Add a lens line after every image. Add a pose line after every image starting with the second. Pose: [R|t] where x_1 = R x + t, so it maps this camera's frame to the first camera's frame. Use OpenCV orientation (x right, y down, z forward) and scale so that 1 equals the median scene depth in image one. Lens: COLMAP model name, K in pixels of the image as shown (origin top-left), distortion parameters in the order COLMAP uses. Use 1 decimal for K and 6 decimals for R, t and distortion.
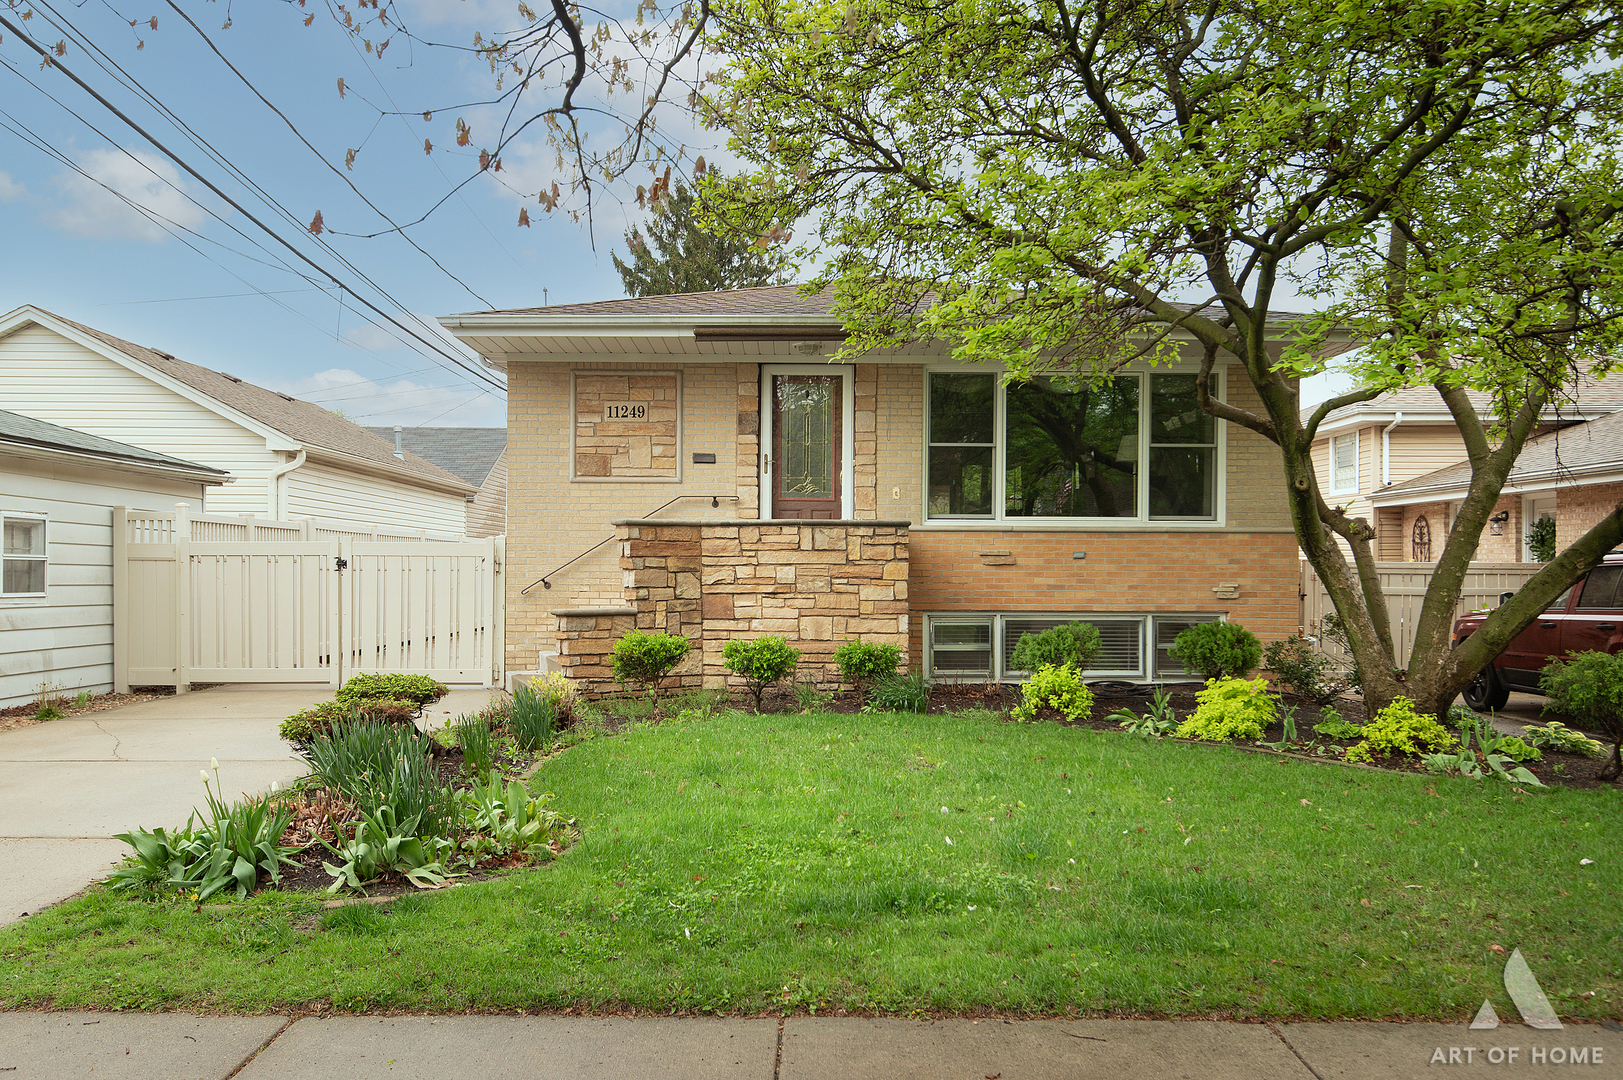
lens RADIAL K [[1267.1, 0, 810.7], [0, 1267.1, 568.2], [0, 0, 1]] dist [0.016642, 0.003436]
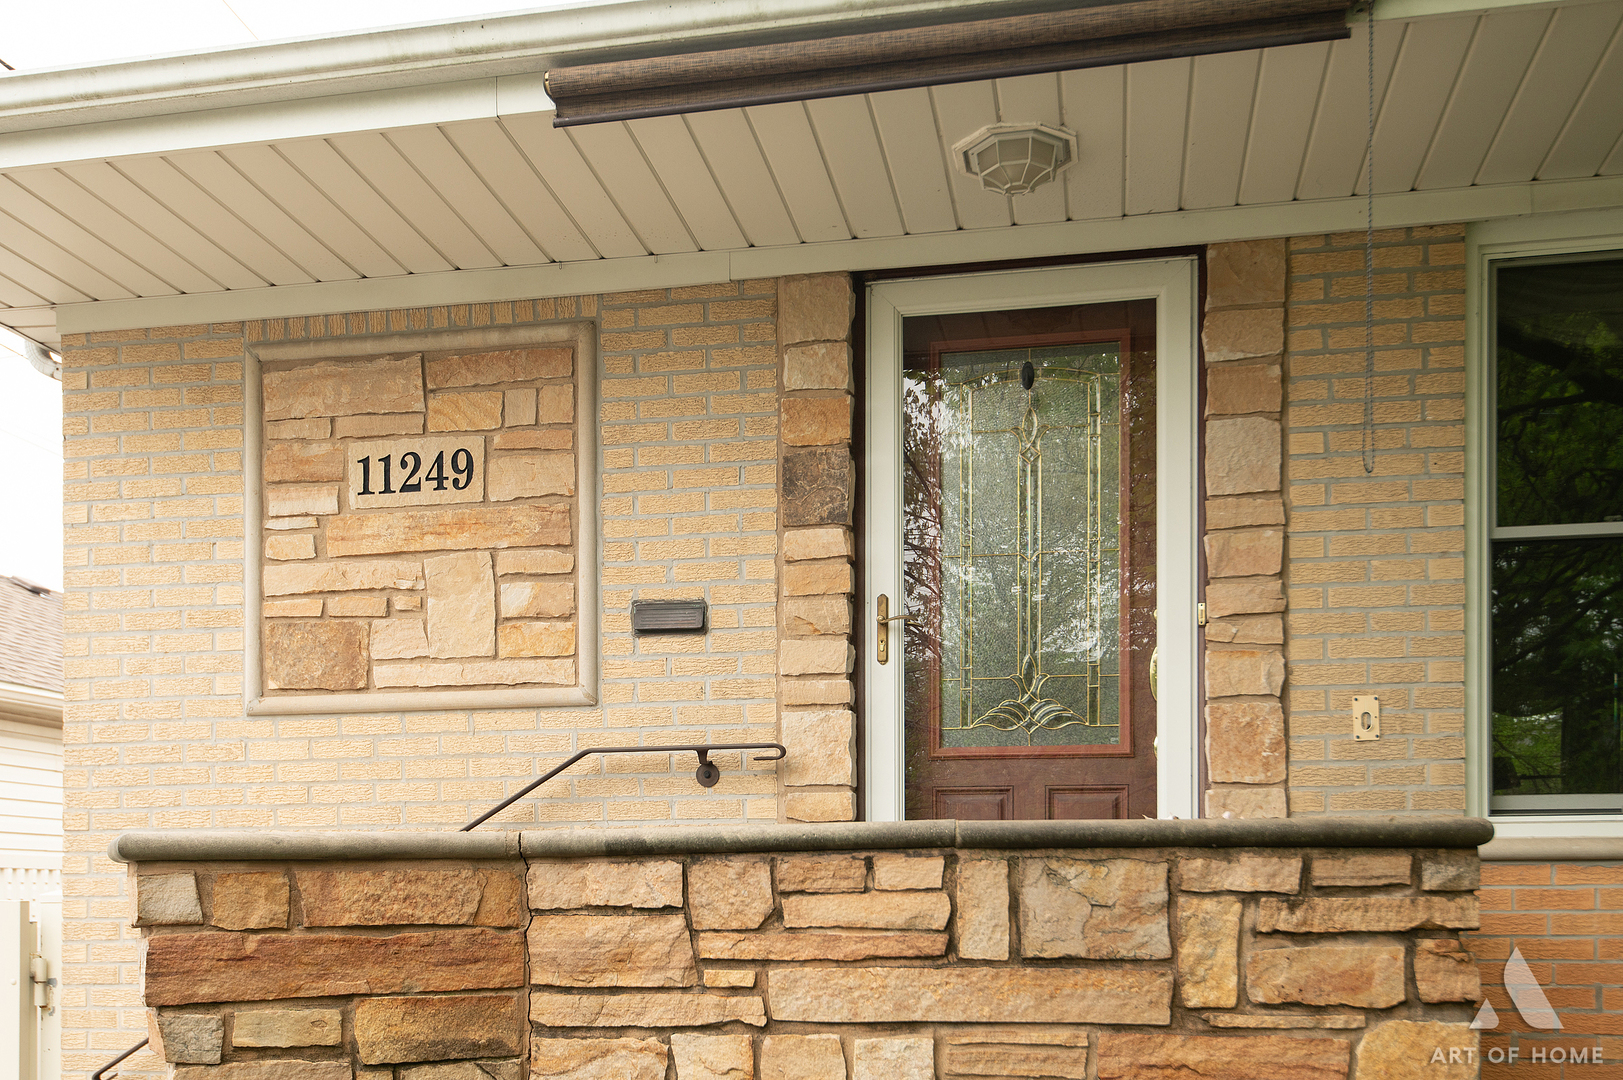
lens RADIAL K [[1601.5, 0, 822.0], [0, 1601.5, 899.2], [0, 0, 1]] dist [0.002420, 0.000000]
pose [[0.981407, -0.008281, -0.191761, 0.019758], [0.009280, 0.999948, 0.004316, -0.023713], [0.191715, -0.006016, 0.981432, 0.647730]]
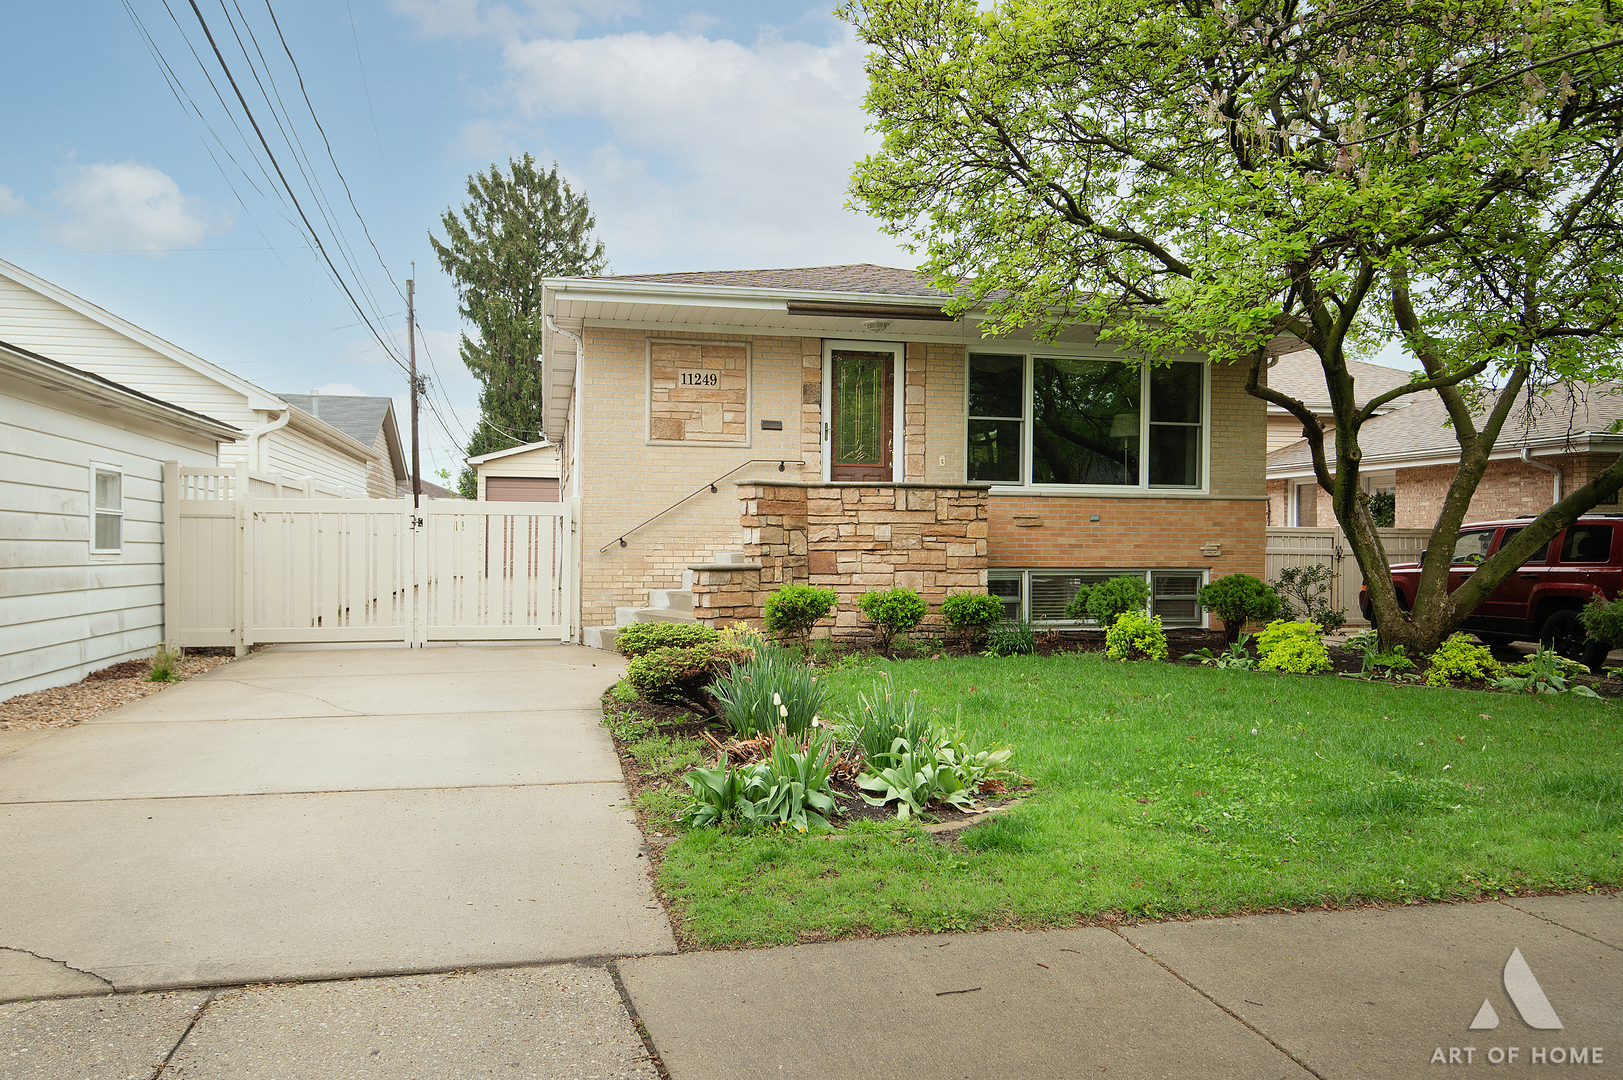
lens RADIAL K [[1157.6, 0, 804.8], [0, 1157.6, 553.7], [0, 0, 1]] dist [0.019571, -0.009650]
pose [[0.975847, -0.000506, 0.218453, -0.270199], [-0.001781, 0.999946, 0.010272, 0.011477], [-0.218446, -0.010413, 0.975793, 0.040149]]
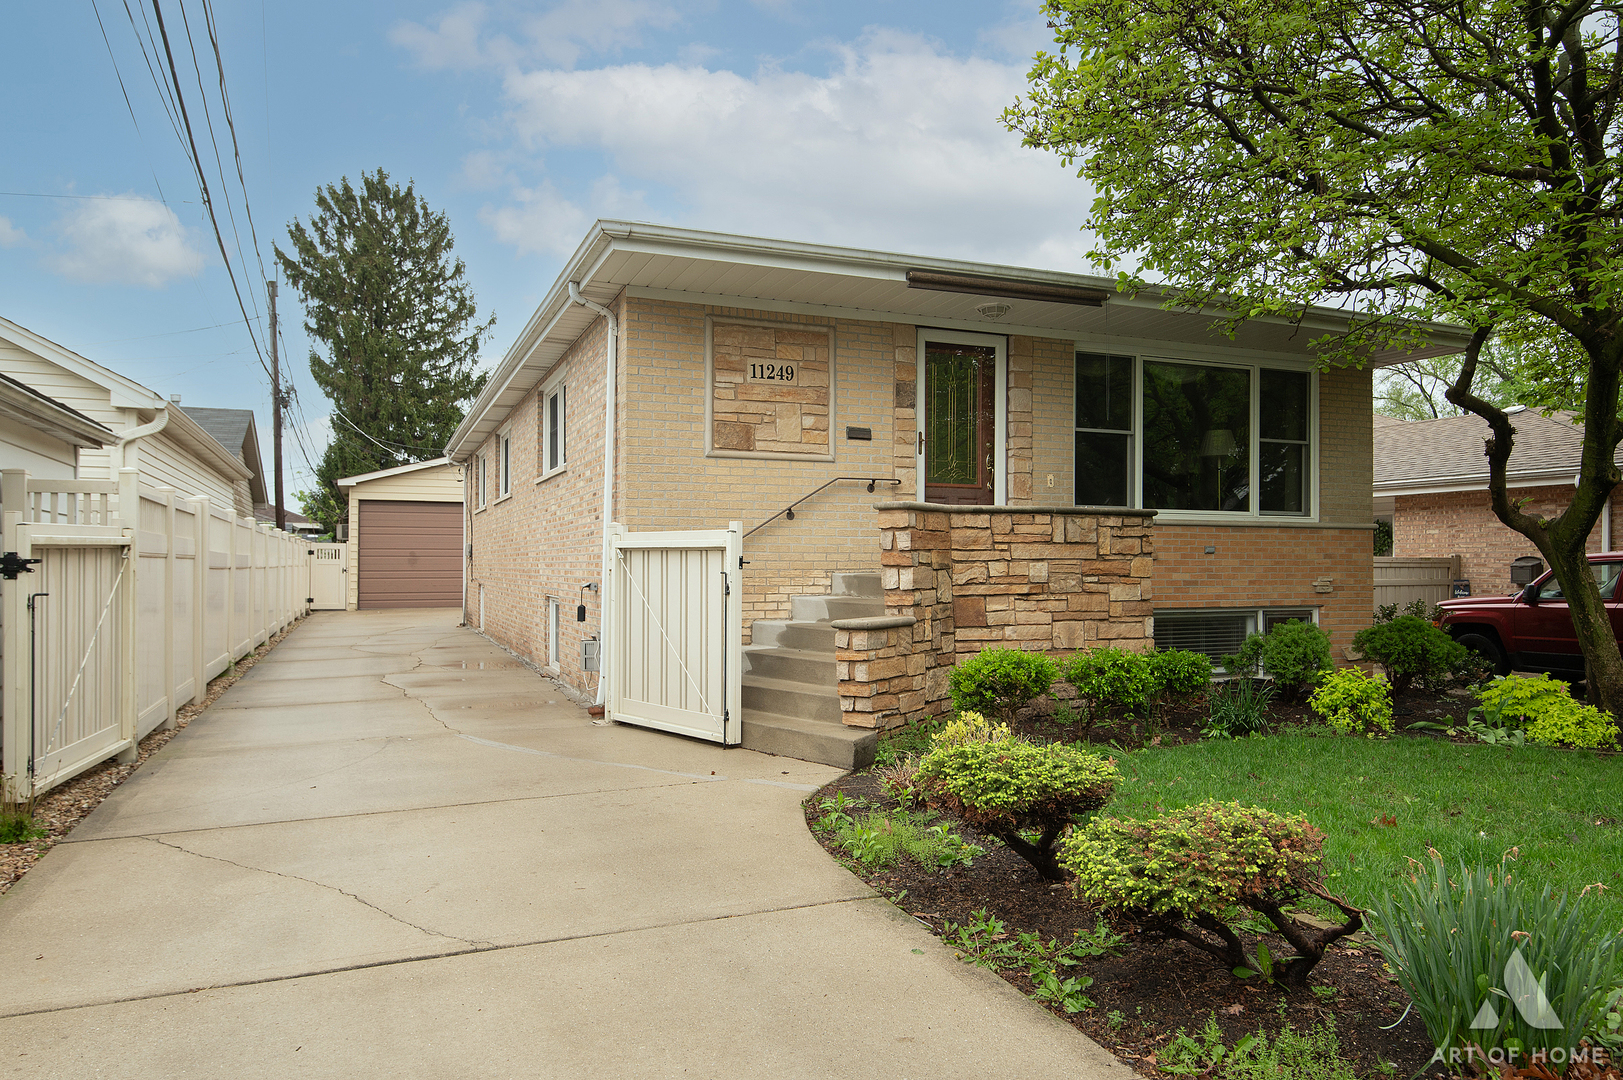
lens RADIAL K [[1069.9, 0, 796.2], [0, 1069.9, 547.3], [0, 0, 1]] dist [0.025264, 0.005941]
pose [[0.927392, 0.003660, 0.374074, -0.387566], [0.002876, 0.999853, -0.016915, 0.000336], [-0.374080, 0.016763, 0.927245, 0.360291]]
